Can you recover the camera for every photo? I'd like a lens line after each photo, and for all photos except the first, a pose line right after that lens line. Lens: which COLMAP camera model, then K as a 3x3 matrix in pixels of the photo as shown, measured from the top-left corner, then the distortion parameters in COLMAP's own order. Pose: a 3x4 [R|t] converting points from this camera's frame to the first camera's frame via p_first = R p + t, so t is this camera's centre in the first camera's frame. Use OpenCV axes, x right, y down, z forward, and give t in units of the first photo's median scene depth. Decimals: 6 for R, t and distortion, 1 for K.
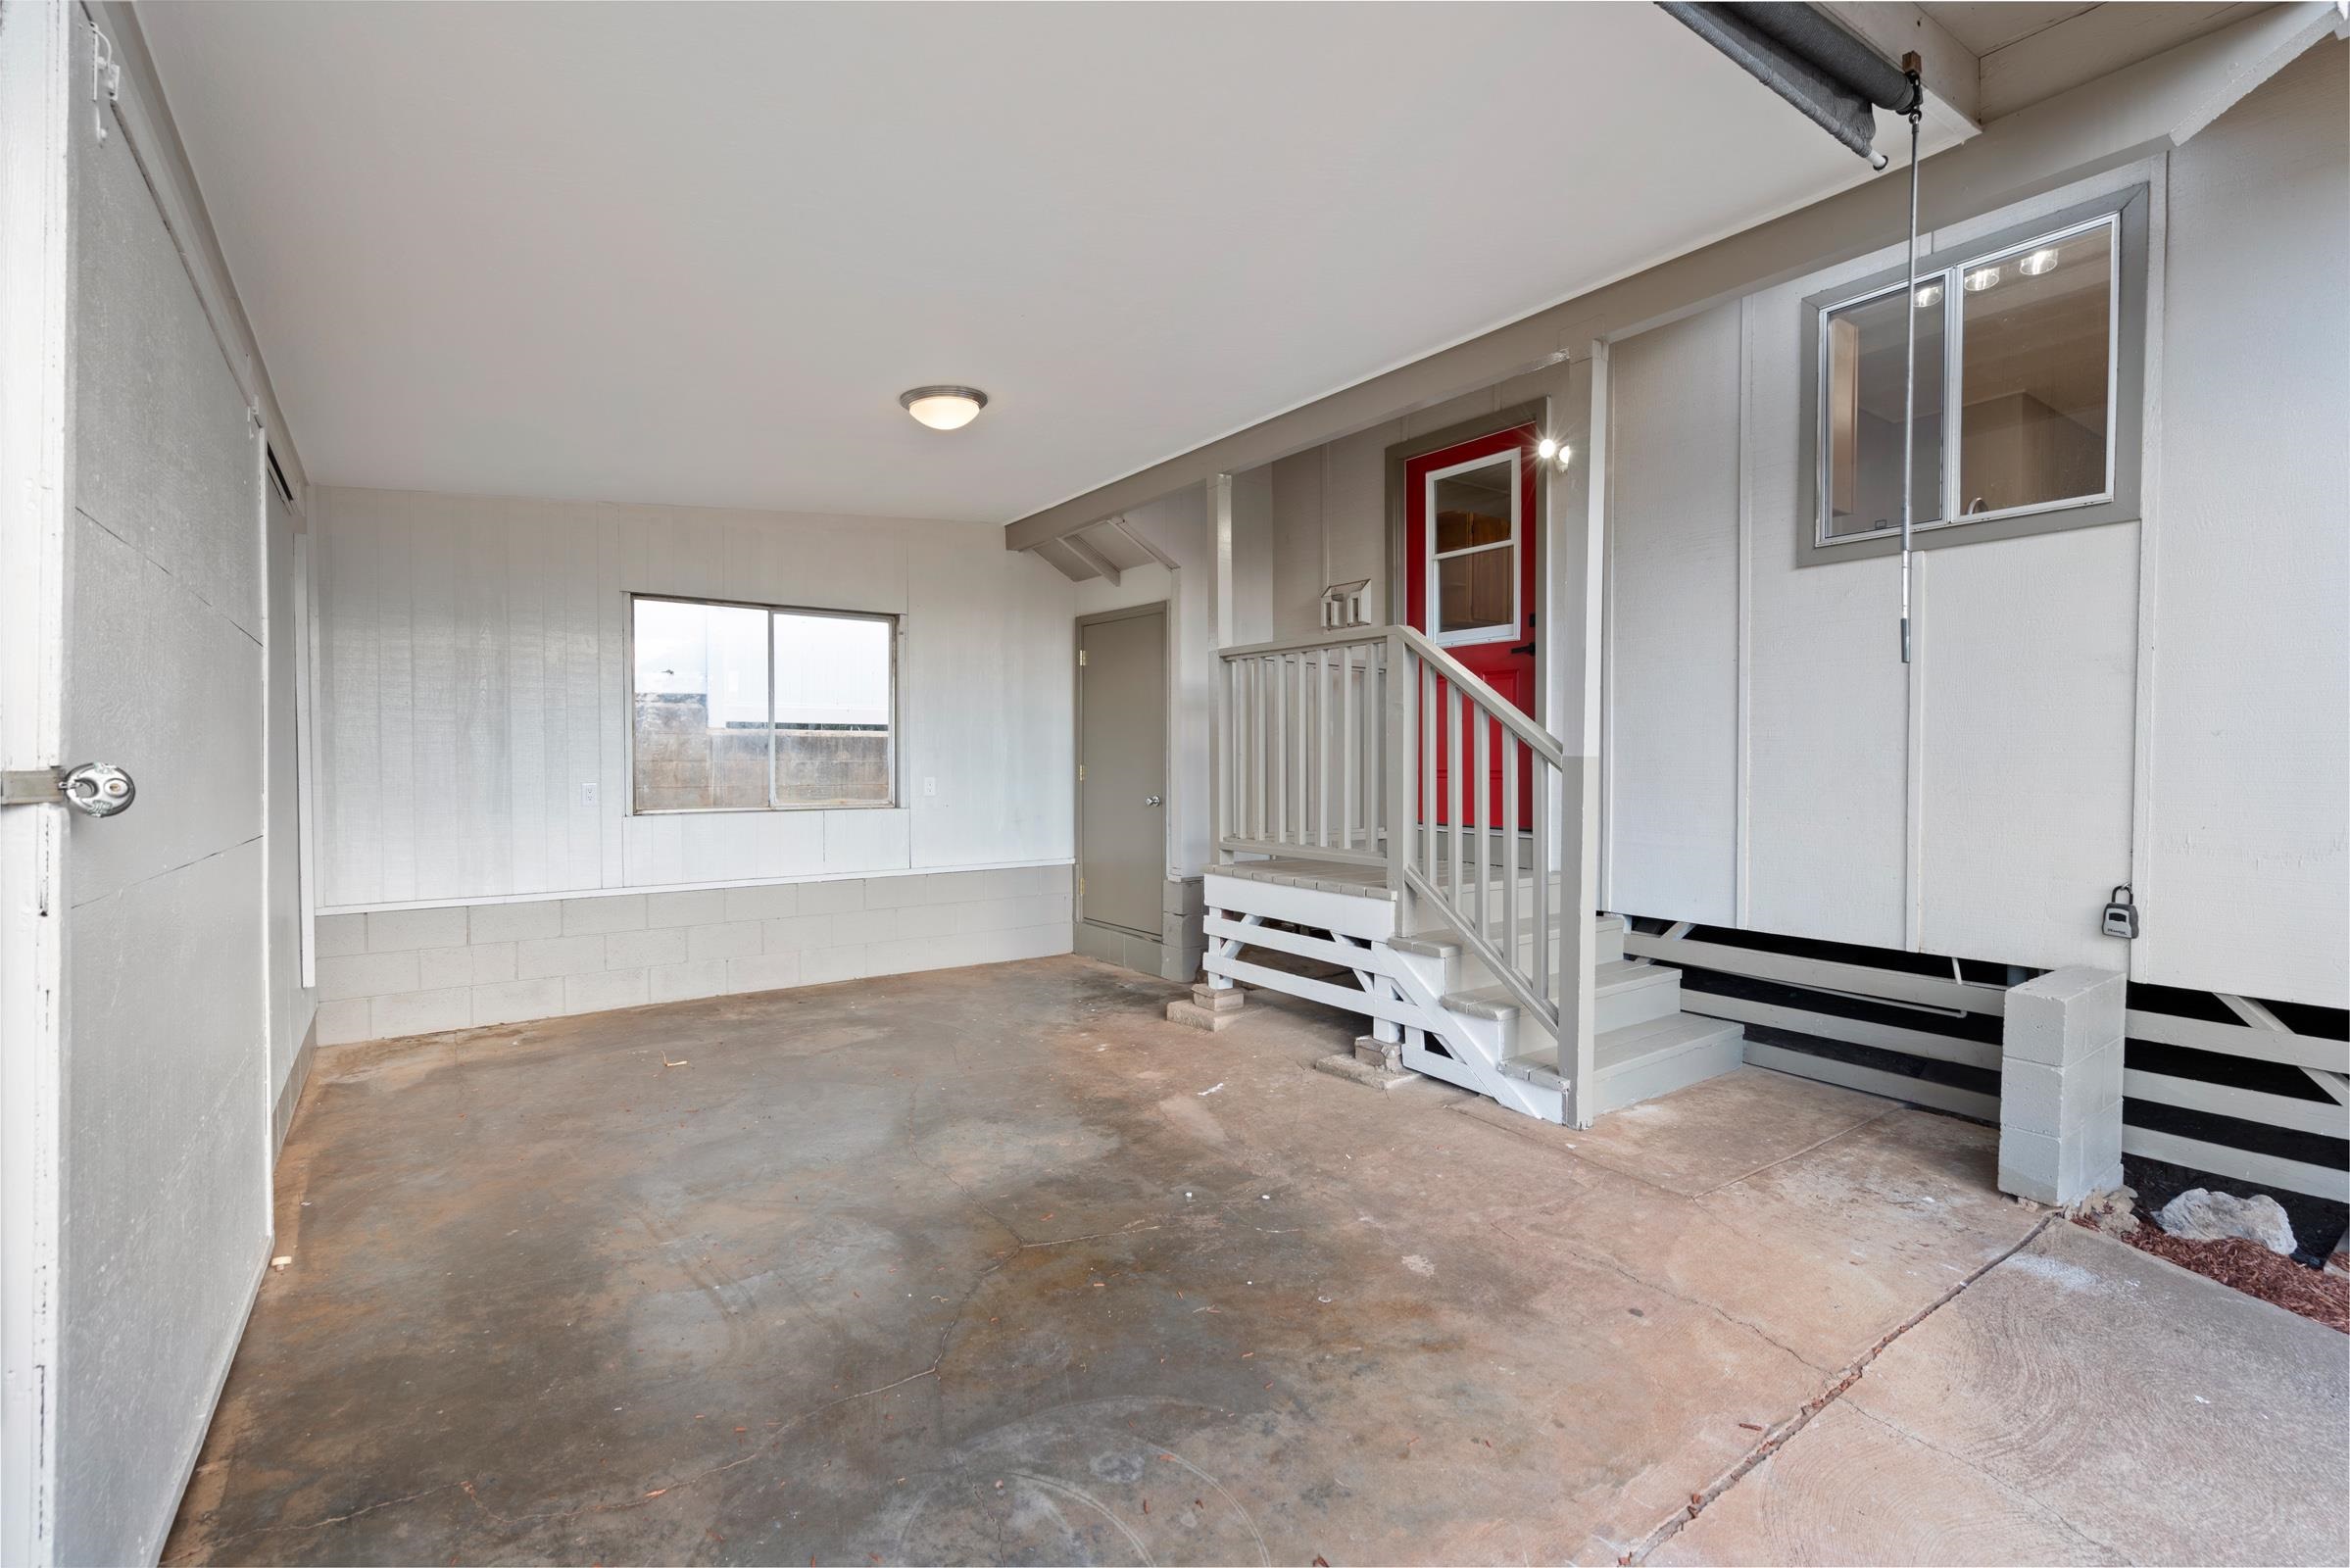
lens RADIAL K [[1051.7, 0, 1171.0], [0, 1051.7, 782.8], [0, 0, 1]] dist [-0.002121, 0.000277]
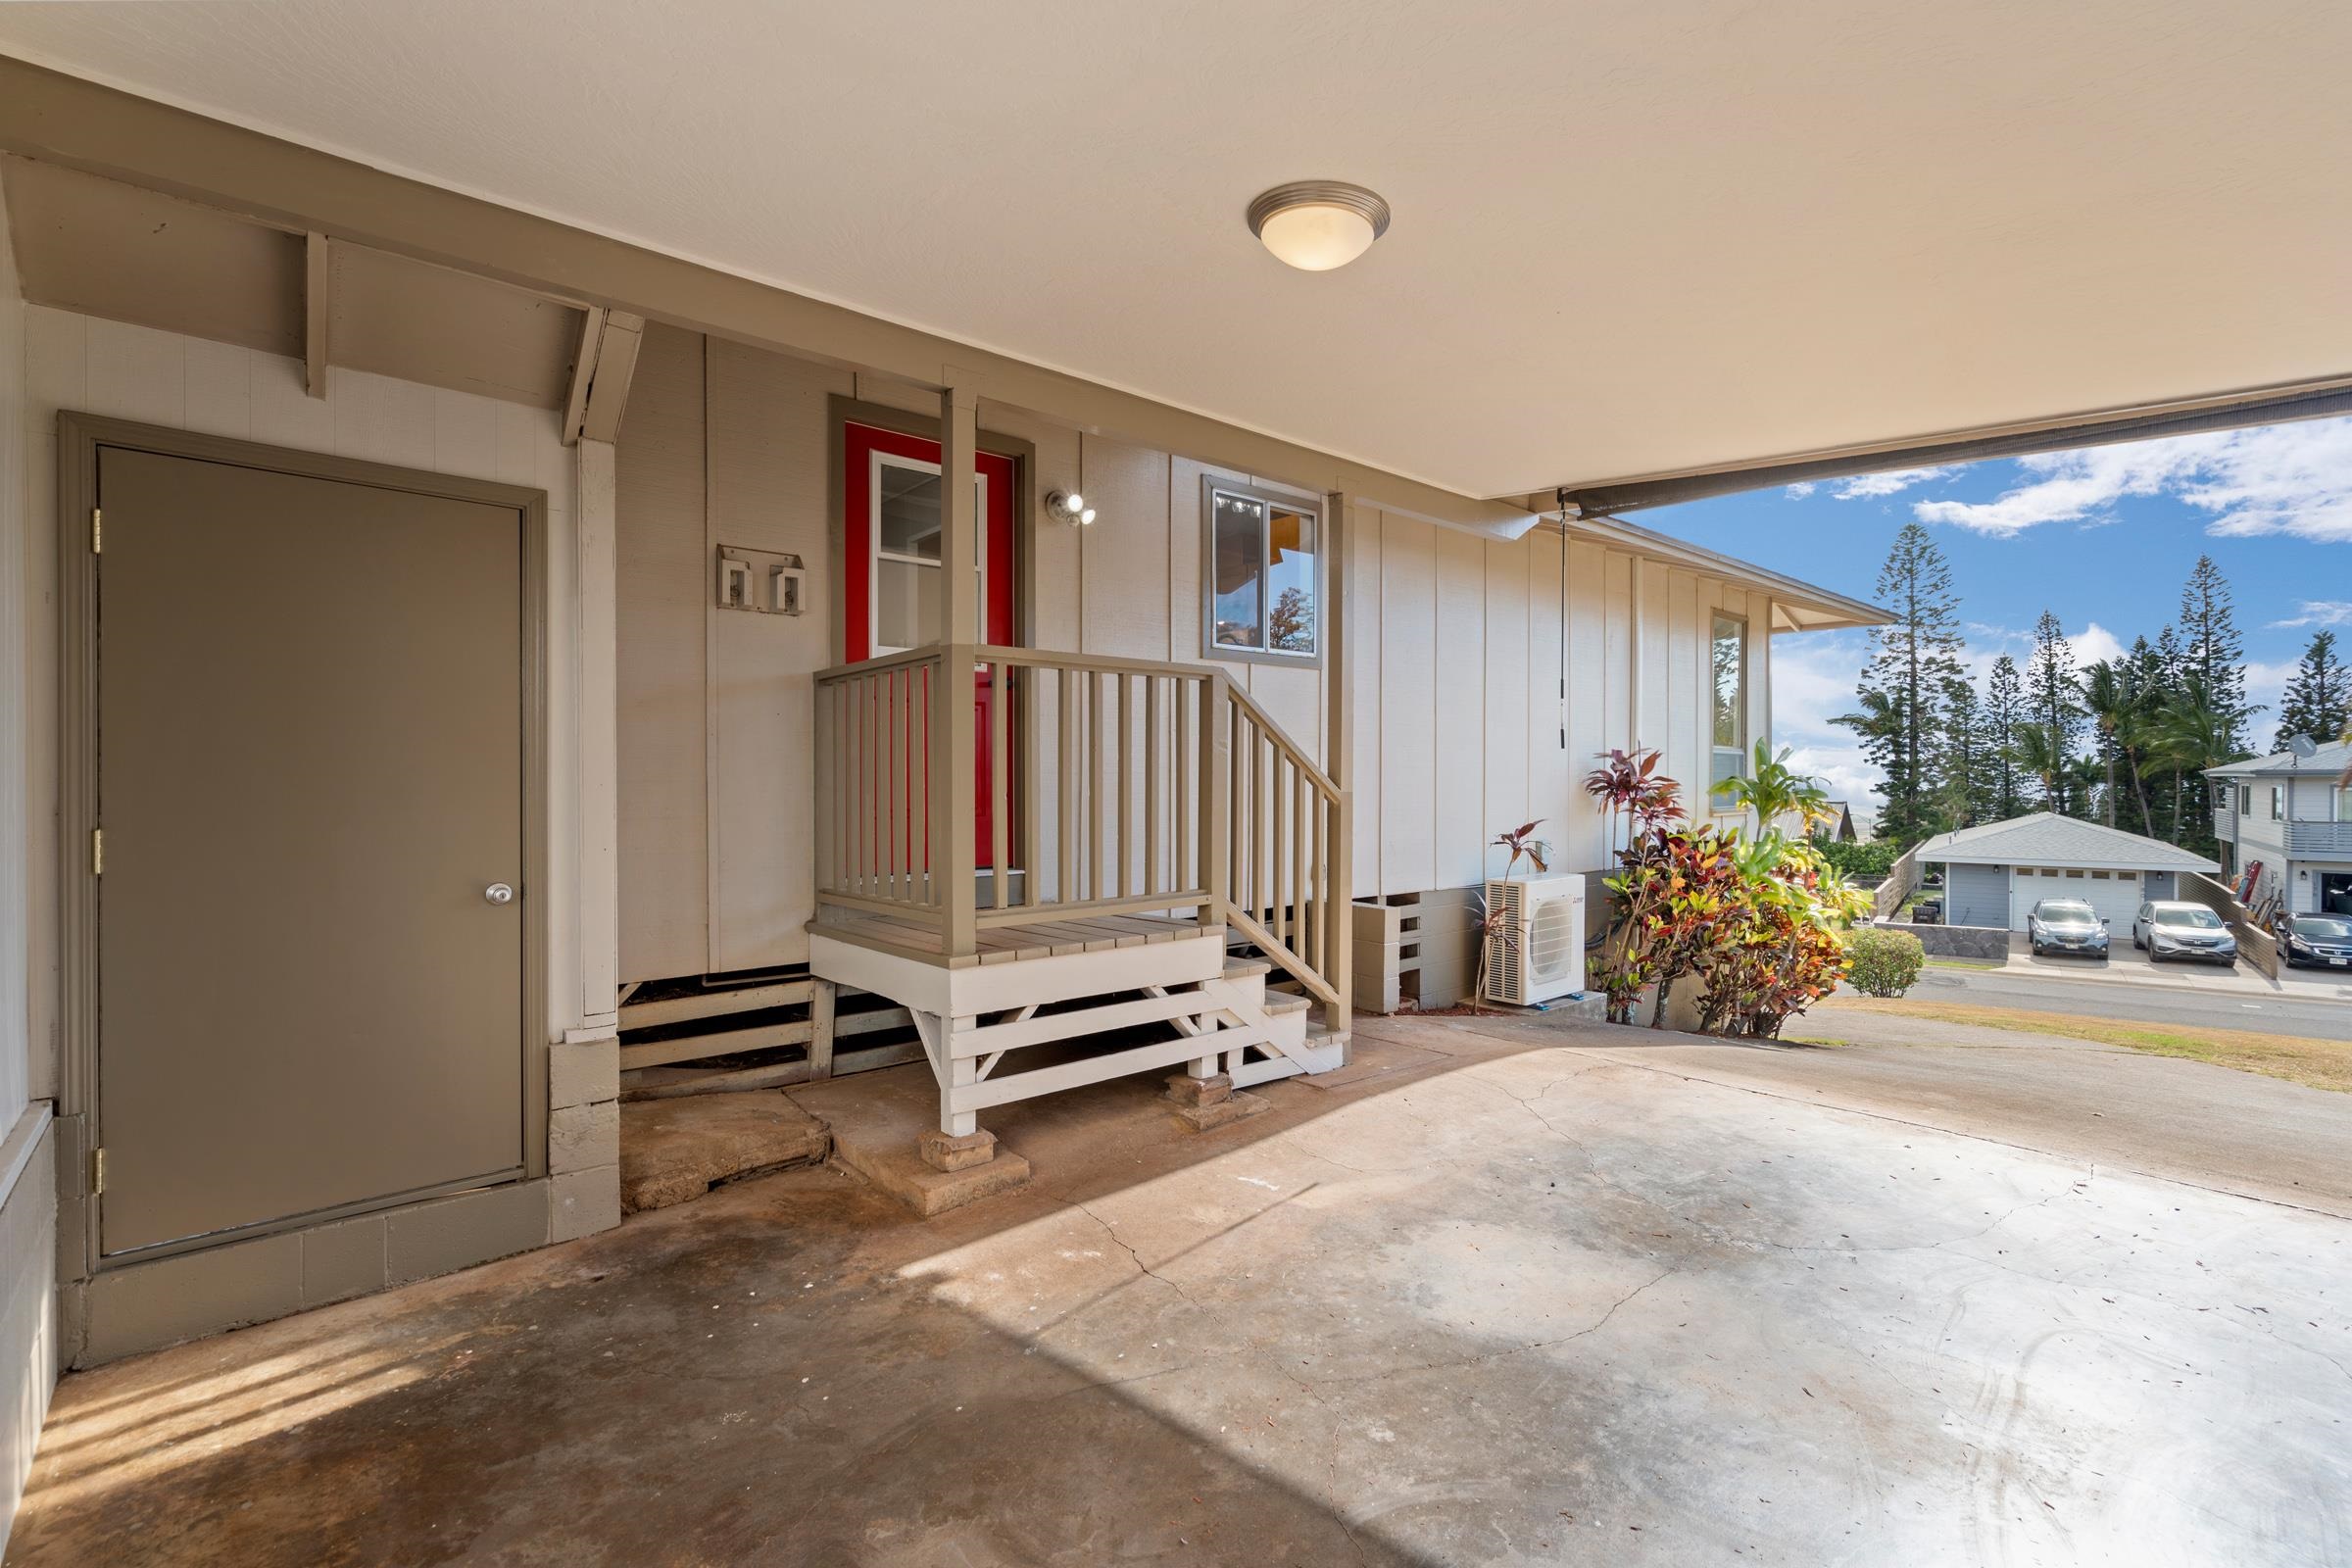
lens RADIAL K [[1062.4, 0, 1176.0], [0, 1062.4, 784.0], [0, 0, 1]] dist [-0.001895, -0.000638]
pose [[-0.097795, -0.003771, 0.995199, -0.848456], [0.028423, 0.999574, 0.006581, -0.044268], [-0.994801, 0.028930, -0.097646, 1.185451]]
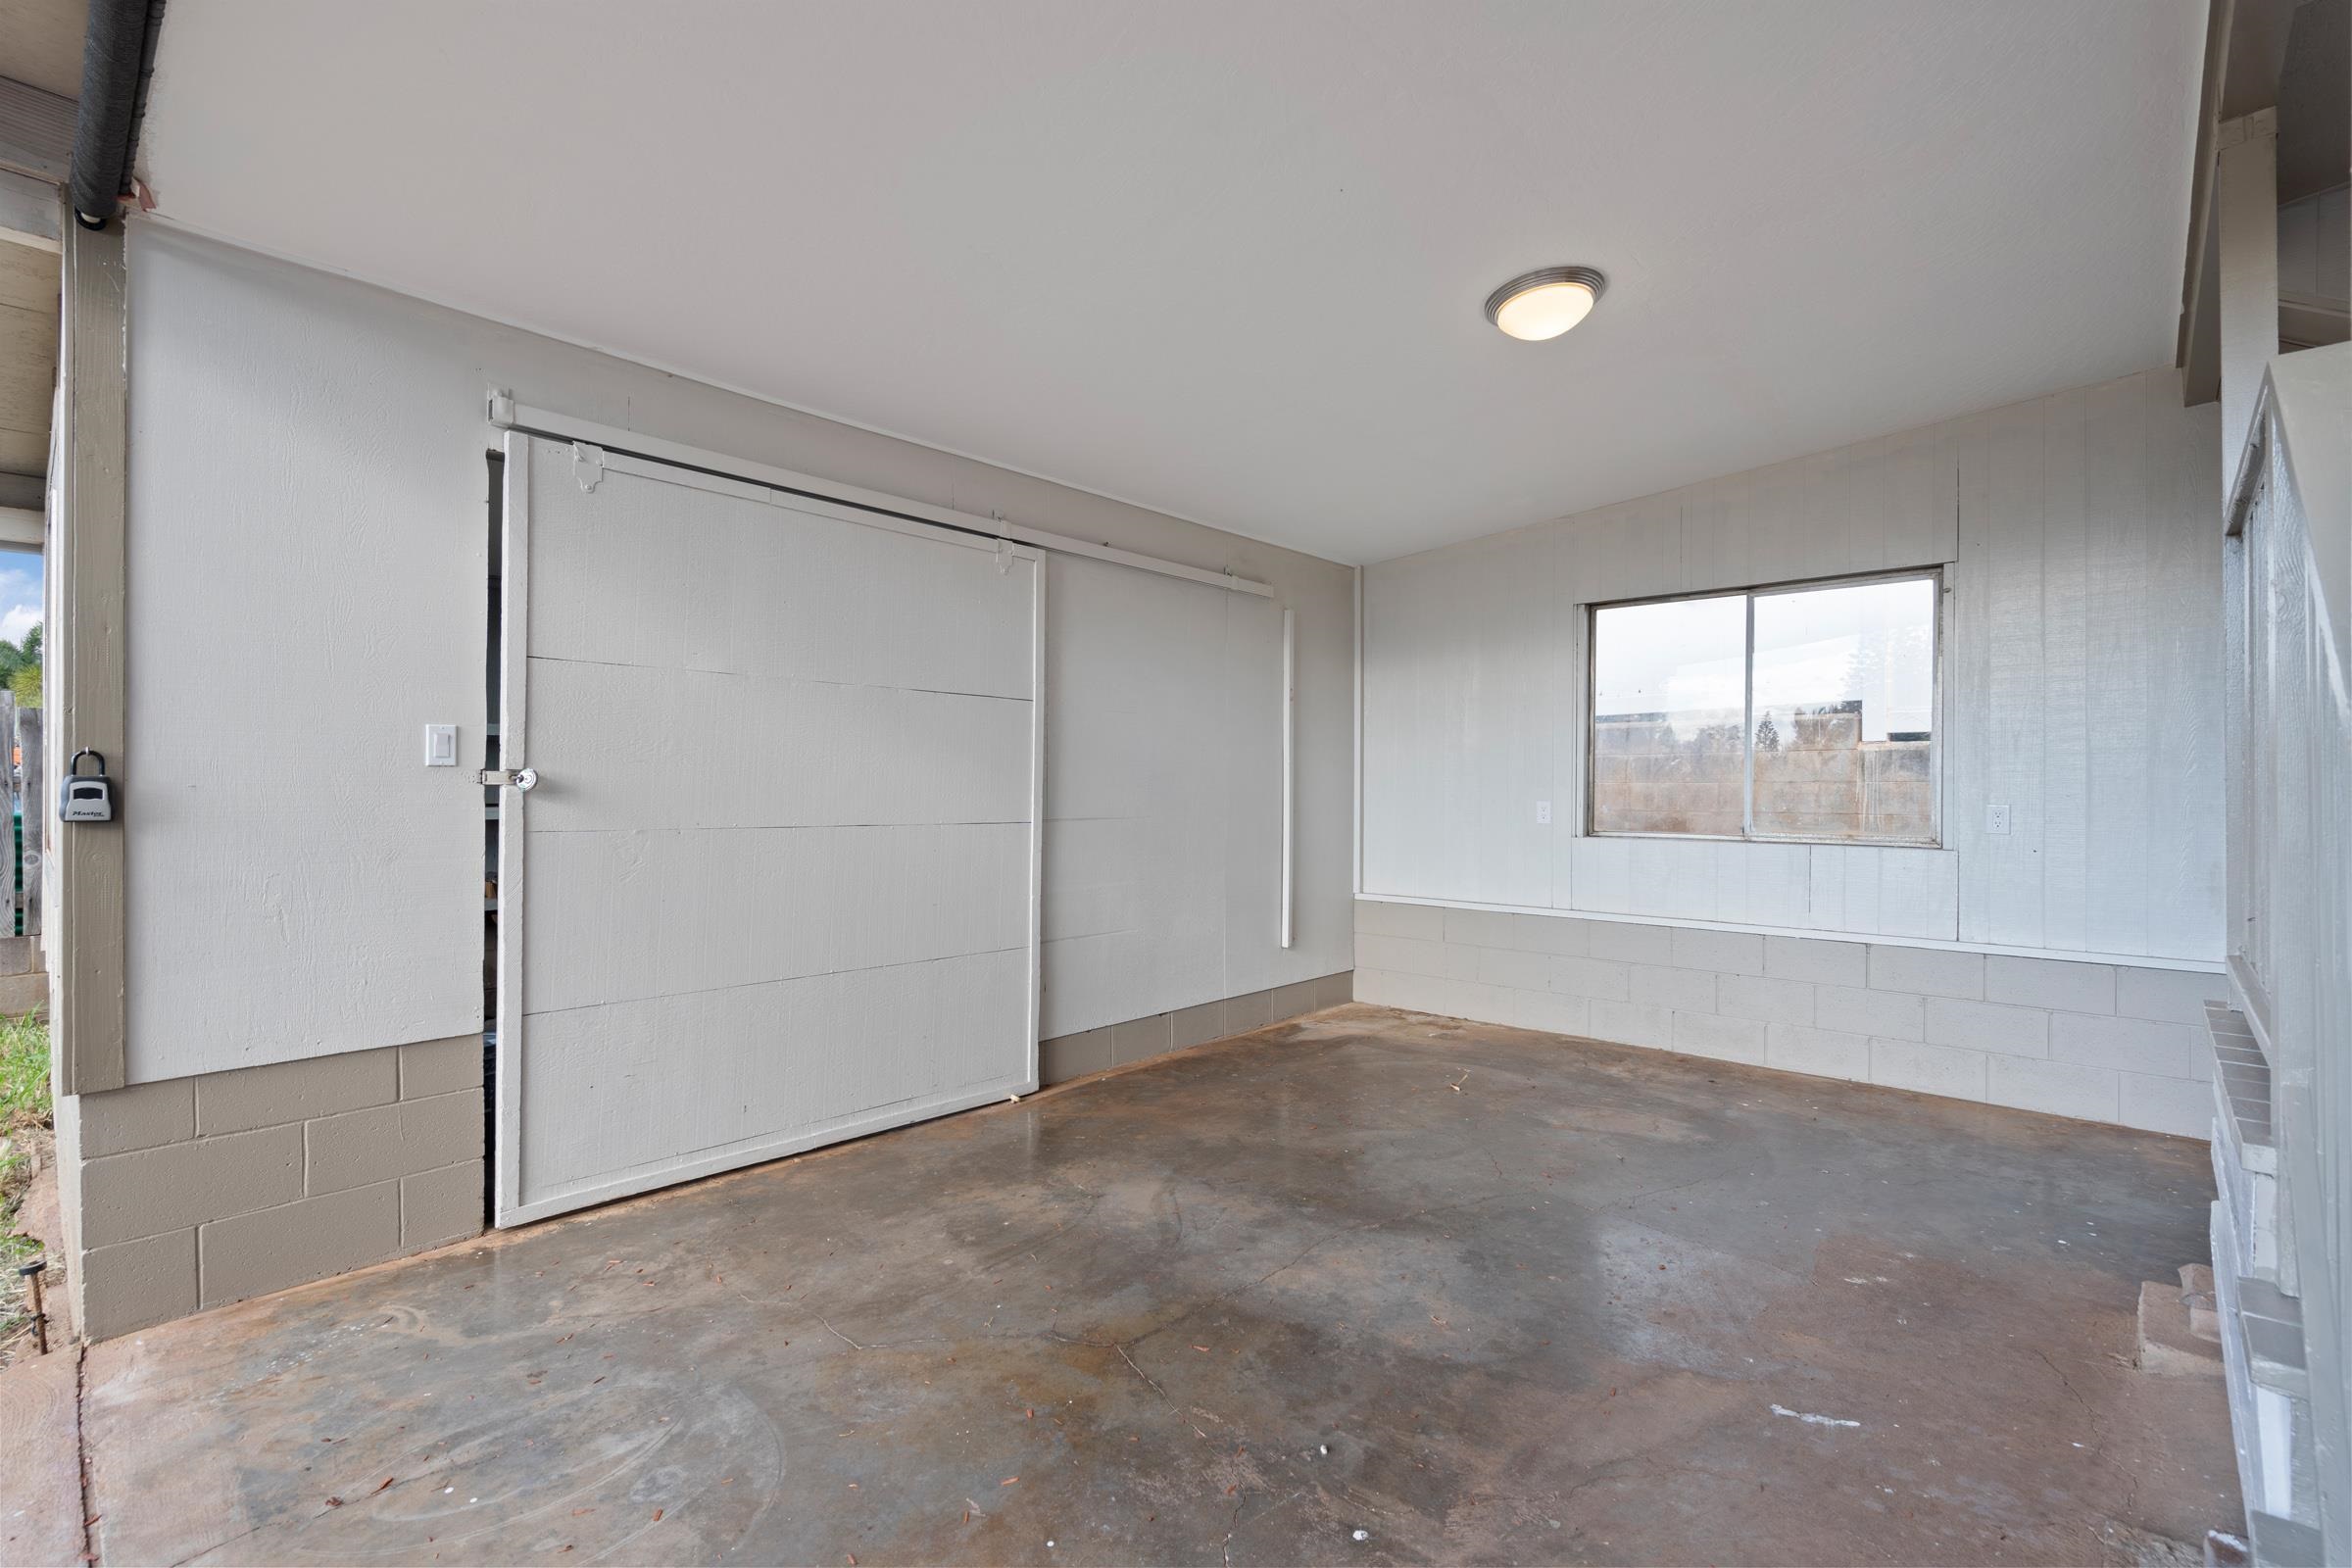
lens RADIAL K [[1052.6, 0, 1172.0], [0, 1052.6, 782.8], [0, 0, 1]] dist [-0.002121, 0.000277]
pose [[0.204807, -0.002413, -0.978799, 0.488196], [-0.024908, 0.999660, -0.007677, -0.001395], [0.978485, 0.025953, 0.204677, 0.609108]]
